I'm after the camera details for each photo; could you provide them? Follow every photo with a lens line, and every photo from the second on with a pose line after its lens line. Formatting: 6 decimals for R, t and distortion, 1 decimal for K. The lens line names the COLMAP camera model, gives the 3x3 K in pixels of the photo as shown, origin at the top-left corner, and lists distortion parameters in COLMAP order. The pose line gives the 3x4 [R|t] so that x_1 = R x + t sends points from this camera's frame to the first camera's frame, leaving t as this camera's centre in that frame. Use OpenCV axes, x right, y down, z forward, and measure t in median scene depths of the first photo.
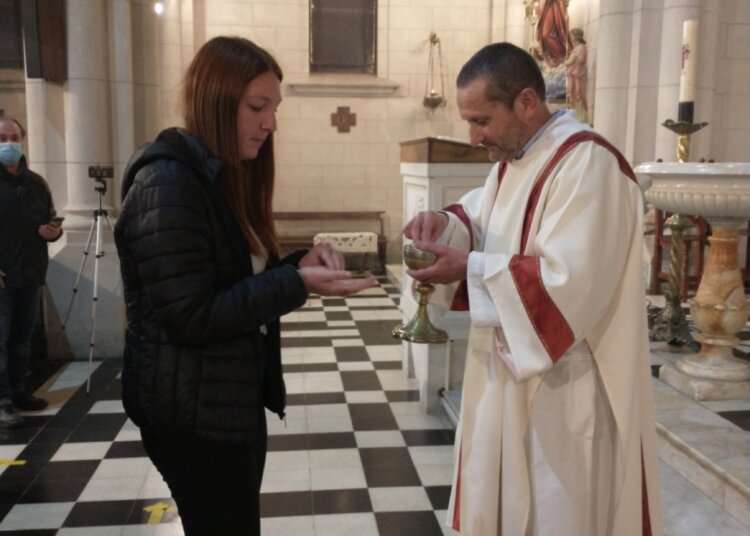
lens RADIAL K [[772.8, 0, 375.0], [0, 772.8, 268.0], [0, 0, 1]] dist [0.090075, -0.208462]
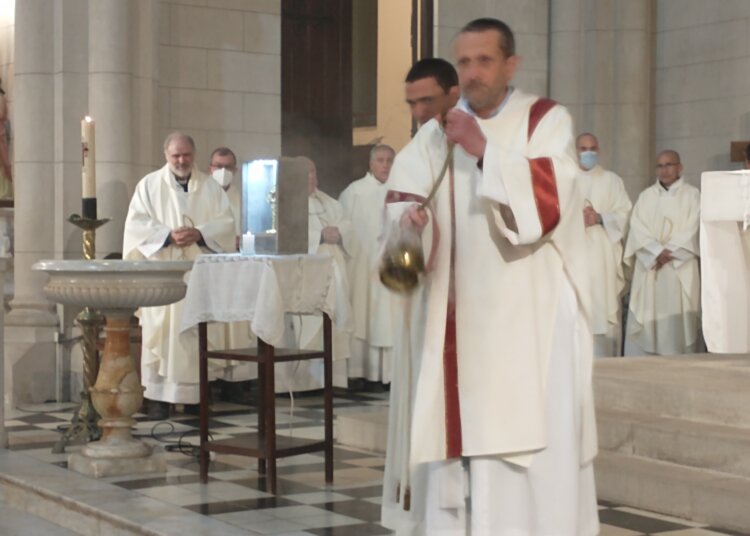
lens RADIAL K [[1960.8, 0, 515.6], [0, 1960.8, 267.2], [0, 0, 1]] dist [0.085632, 0.587431]
pose [[0.890969, -0.016590, 0.453761, -0.207262], [0.066198, 0.993401, -0.093662, 0.117080], [-0.449213, 0.113488, 0.886187, -1.158620]]
